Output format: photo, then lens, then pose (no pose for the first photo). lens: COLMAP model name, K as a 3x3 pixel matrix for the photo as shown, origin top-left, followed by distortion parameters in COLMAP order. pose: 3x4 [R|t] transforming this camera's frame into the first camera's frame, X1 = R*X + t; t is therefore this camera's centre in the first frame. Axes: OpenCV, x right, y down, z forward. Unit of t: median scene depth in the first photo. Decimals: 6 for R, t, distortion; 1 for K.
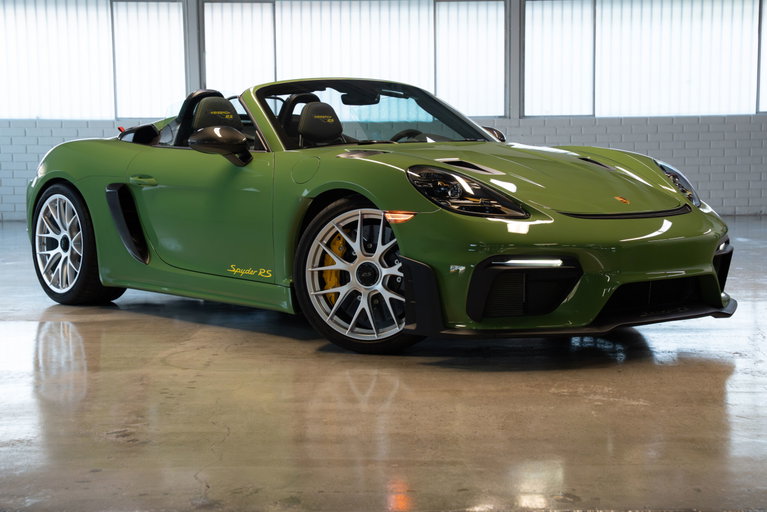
lens RADIAL K [[1339.7, 0, 385.5], [0, 1339.7, 256.5], [0, 0, 1]] dist [0.169913, 0.328362]
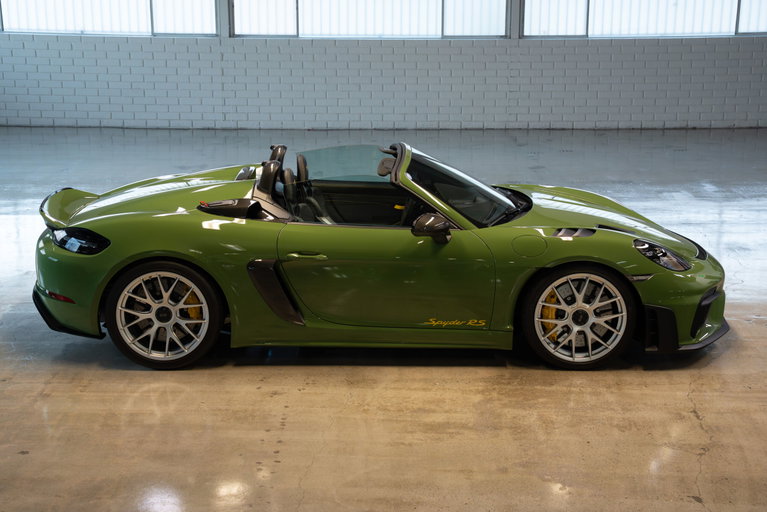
lens RADIAL K [[1300.1, 0, 373.7], [0, 1300.1, 256.0], [0, 0, 1]] dist [0.168982, 0.156625]
pose [[0.999896, 0.013753, -0.004317, -0.028094], [-0.012917, 0.987830, 0.155003, -0.212545], [0.006396, -0.154931, 0.987905, -0.196046]]
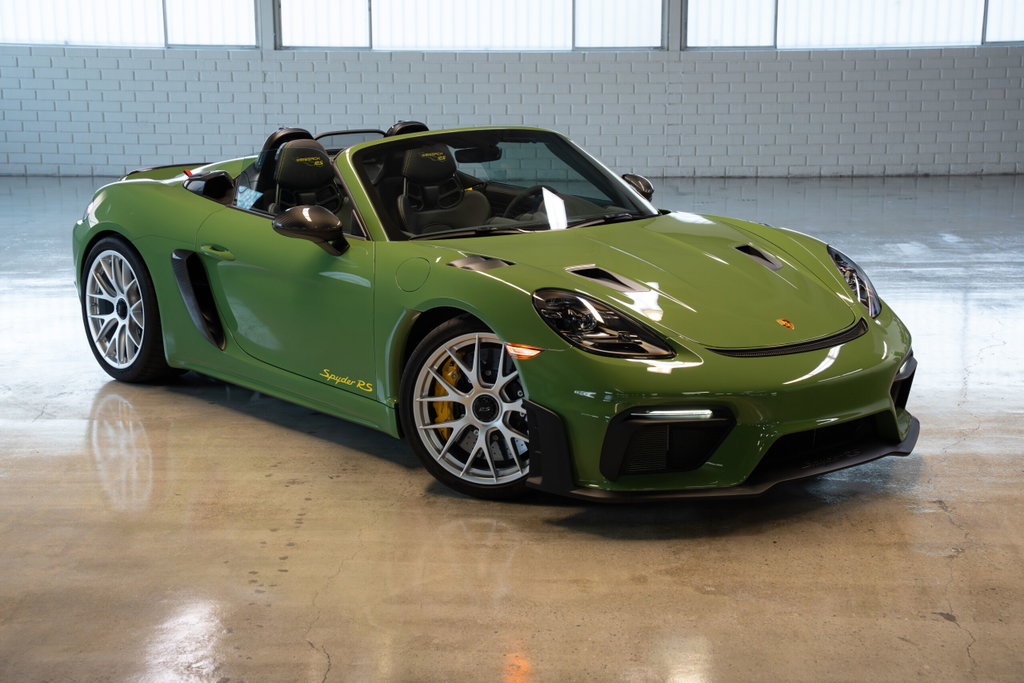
lens RADIAL K [[1731.0, 0, 512.0], [0, 1731.0, 341.5], [0, 0, 1]] dist [0.161469, 0.296167]
pose [[0.999963, 0.008250, 0.002624, 0.000010], [-0.008501, 0.993066, 0.117254, -0.121694], [-0.001638, -0.117272, 0.993099, -0.069963]]
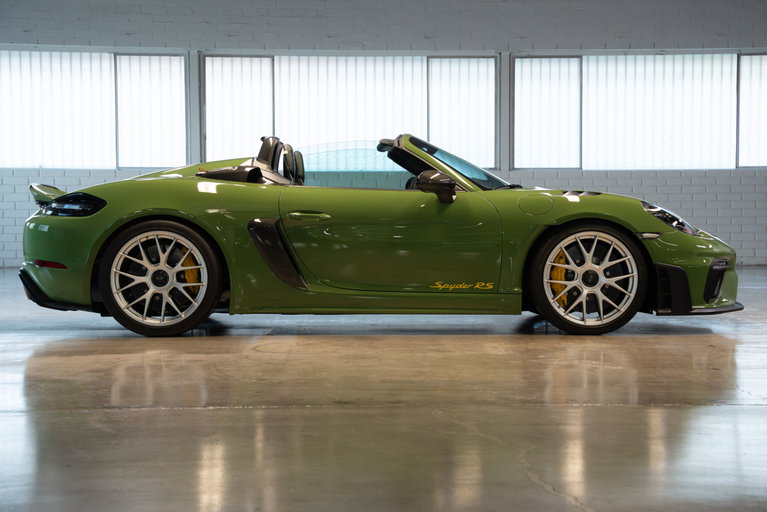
lens RADIAL K [[1493.6, 0, 392.8], [0, 1493.6, 251.8], [0, 0, 1]] dist [0.256998, -0.007065]
pose [[0.999537, 0.006104, 0.029812, -0.056179], [-0.004617, 0.998754, -0.049698, 0.041018], [-0.030079, 0.049538, 0.998319, -0.337513]]
